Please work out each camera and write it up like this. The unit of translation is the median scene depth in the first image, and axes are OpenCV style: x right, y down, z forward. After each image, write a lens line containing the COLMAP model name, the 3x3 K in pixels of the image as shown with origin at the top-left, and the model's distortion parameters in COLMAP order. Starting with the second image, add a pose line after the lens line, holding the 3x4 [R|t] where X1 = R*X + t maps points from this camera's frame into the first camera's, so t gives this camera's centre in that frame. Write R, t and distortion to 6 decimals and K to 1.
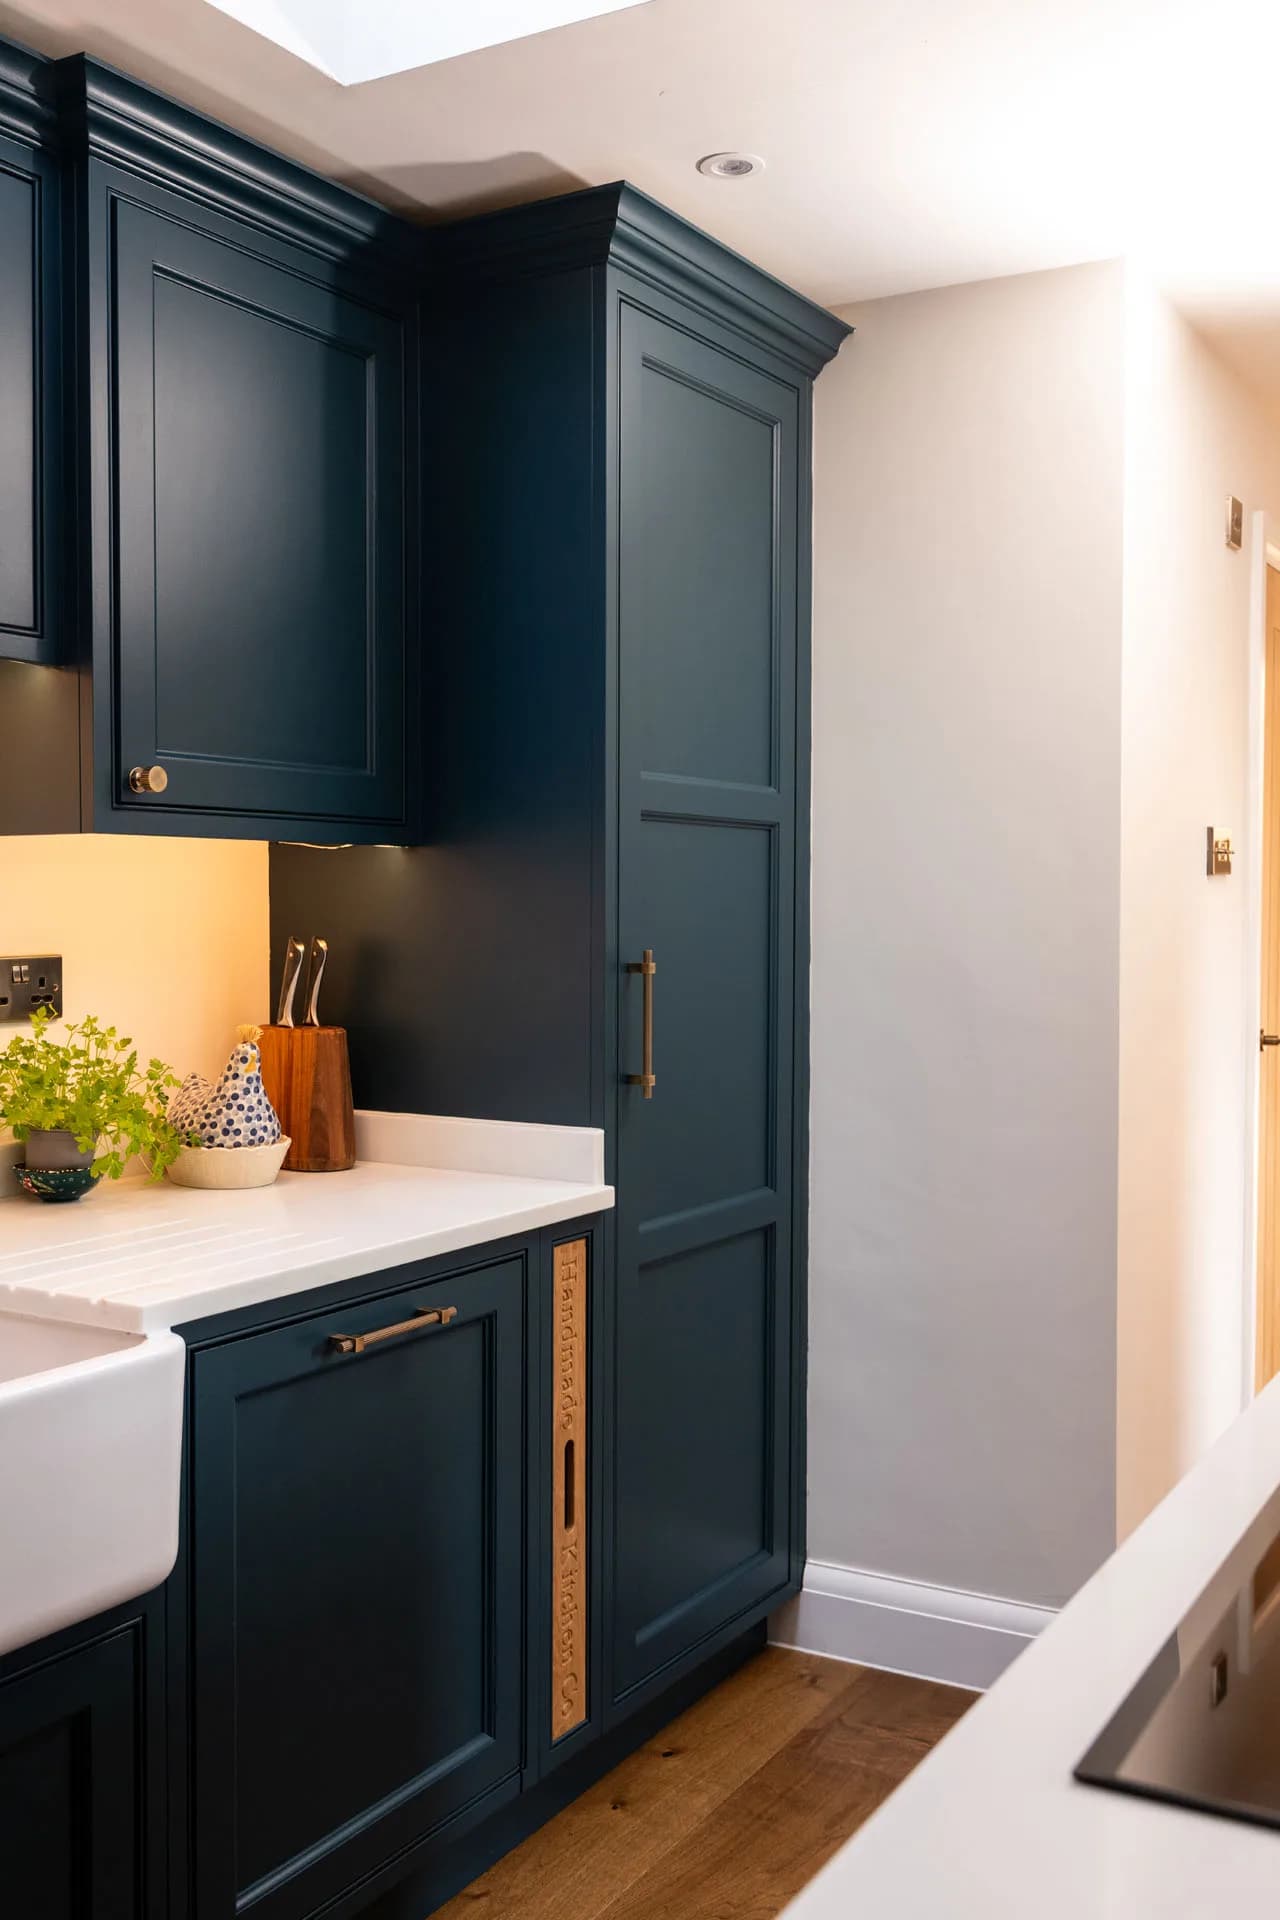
lens RADIAL K [[1817.6, 0, 640.0], [0, 1817.6, 960.0], [0, 0, 1]] dist [-0.013075, -0.007189]
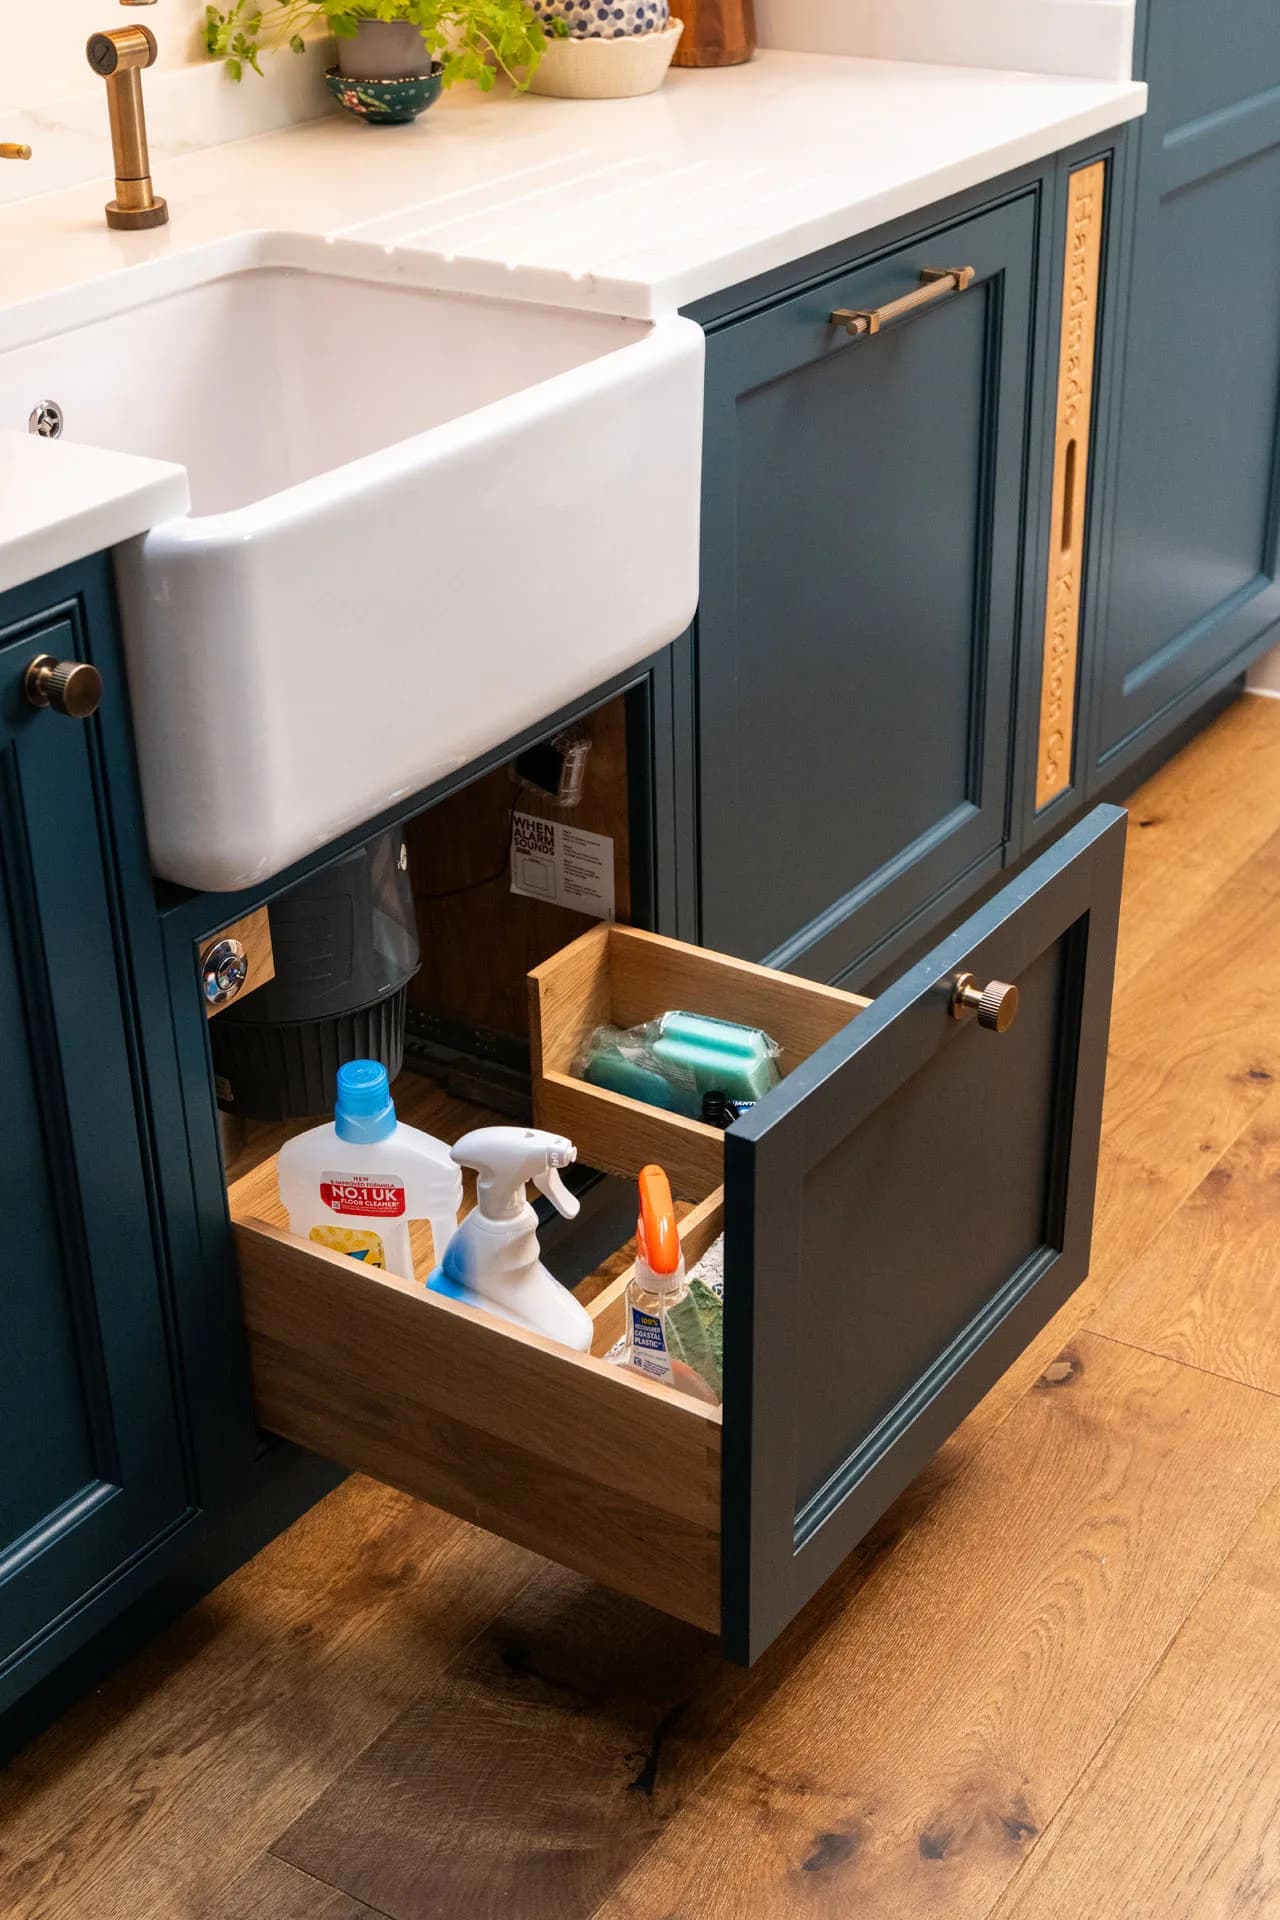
lens RADIAL K [[2590.1, 0, 640.0], [0, 2590.1, 960.0], [0, 0, 1]] dist [-0.003724, 0.032463]
pose [[0.998341, 0.000454, -0.057579, -0.155590], [0.025588, 0.892312, 0.450694, -0.030284], [0.051584, -0.451420, 0.890819, -0.058733]]
